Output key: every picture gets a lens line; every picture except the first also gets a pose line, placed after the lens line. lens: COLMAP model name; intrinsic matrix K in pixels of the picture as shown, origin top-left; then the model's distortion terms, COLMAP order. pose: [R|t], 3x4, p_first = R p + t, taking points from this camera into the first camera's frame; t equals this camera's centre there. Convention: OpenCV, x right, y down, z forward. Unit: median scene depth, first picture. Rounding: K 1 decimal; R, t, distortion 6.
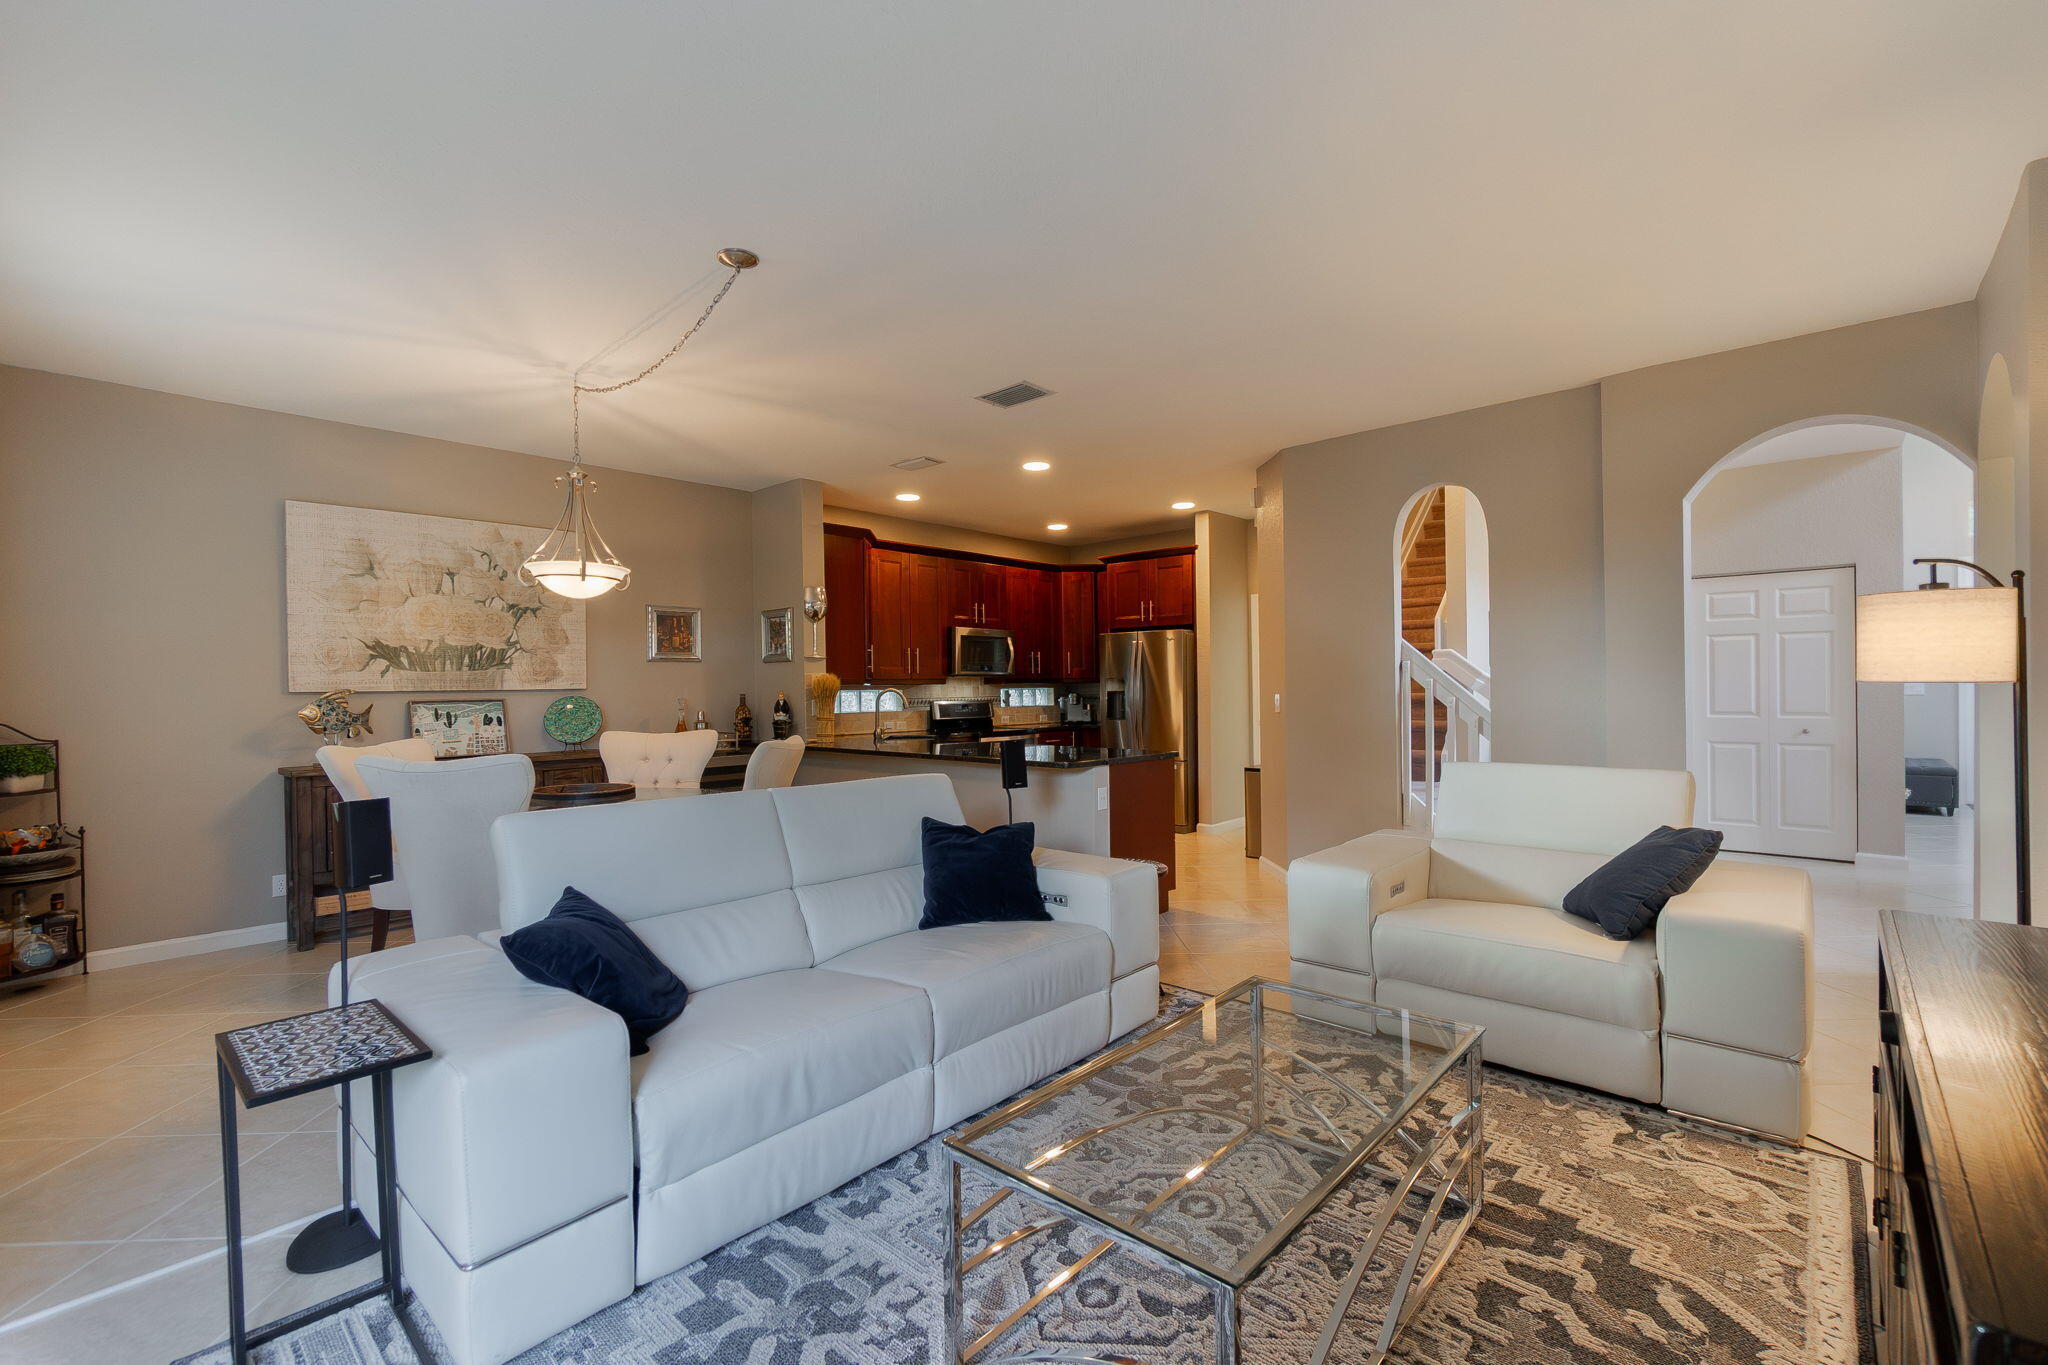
lens RADIAL K [[879.6, 0, 1008.6], [0, 879.6, 687.7], [0, 0, 1]] dist [-0.004678, 0.000803]
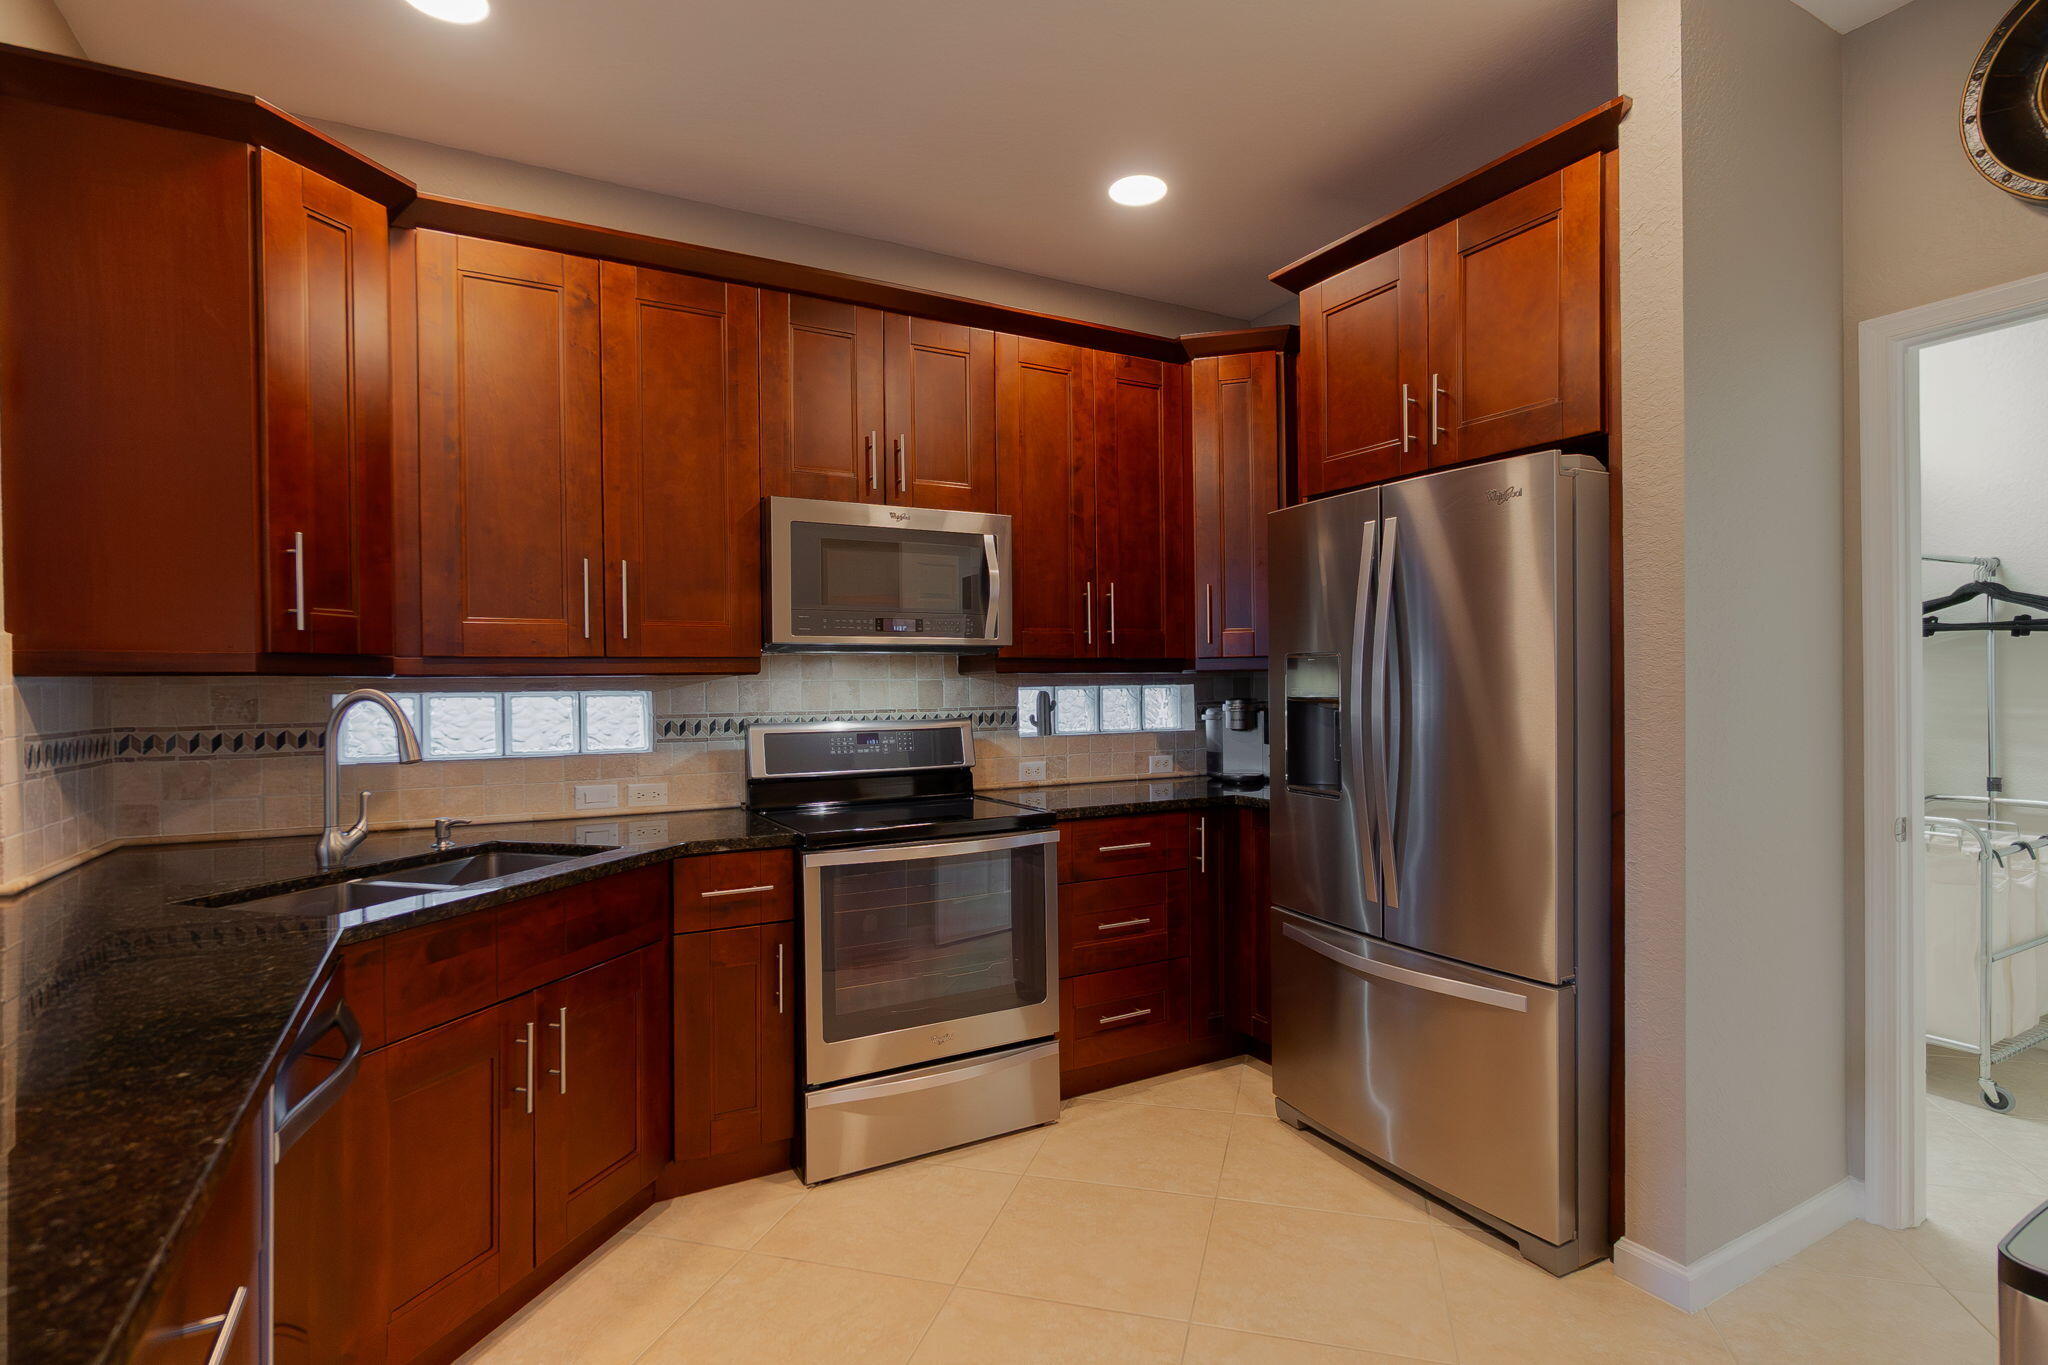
lens RADIAL K [[998.0, 0, 1039.5], [0, 998.0, 693.5], [0, 0, 1]] dist [-0.005327, 0.001137]
pose [[0.952911, 0.004463, -0.303218, 0.202074], [-0.000581, 0.999917, 0.012892, -0.002044], [0.303250, -0.012109, 0.952834, 0.964692]]
